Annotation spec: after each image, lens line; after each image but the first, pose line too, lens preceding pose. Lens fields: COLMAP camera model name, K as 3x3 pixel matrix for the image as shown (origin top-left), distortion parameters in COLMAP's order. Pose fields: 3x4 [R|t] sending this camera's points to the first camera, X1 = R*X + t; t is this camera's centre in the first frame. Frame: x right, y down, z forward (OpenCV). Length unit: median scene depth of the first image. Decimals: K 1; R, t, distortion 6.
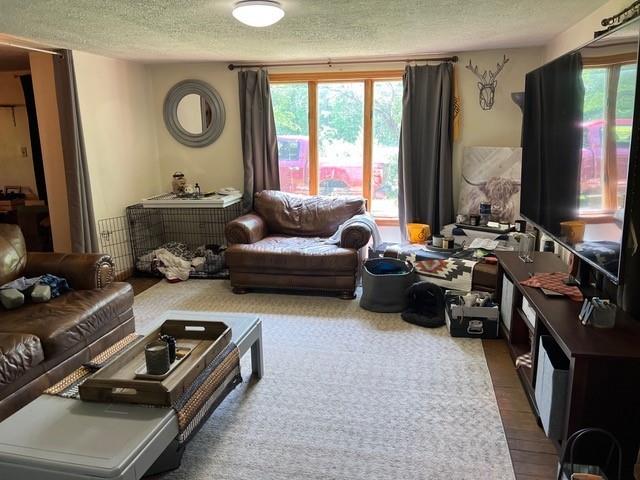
lens RADIAL K [[484.4, 0, 321.1], [0, 484.4, 240.7], [0, 0, 1]] dist [0.057568, -0.001383]
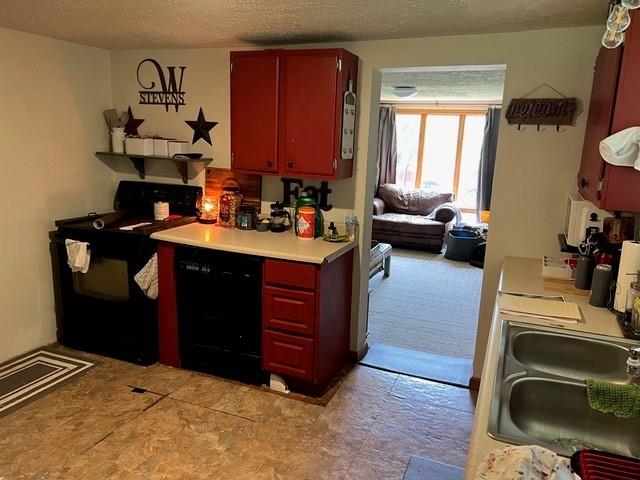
lens RADIAL K [[484.4, 0, 316.5], [0, 484.4, 238.5], [0, 0, 1]] dist [0.057568, -0.001383]
pose [[0.979972, 0.081276, -0.181793, -0.042248], [-0.083024, 0.996546, -0.002011, 0.099447], [0.181002, 0.017064, 0.983335, -0.599110]]
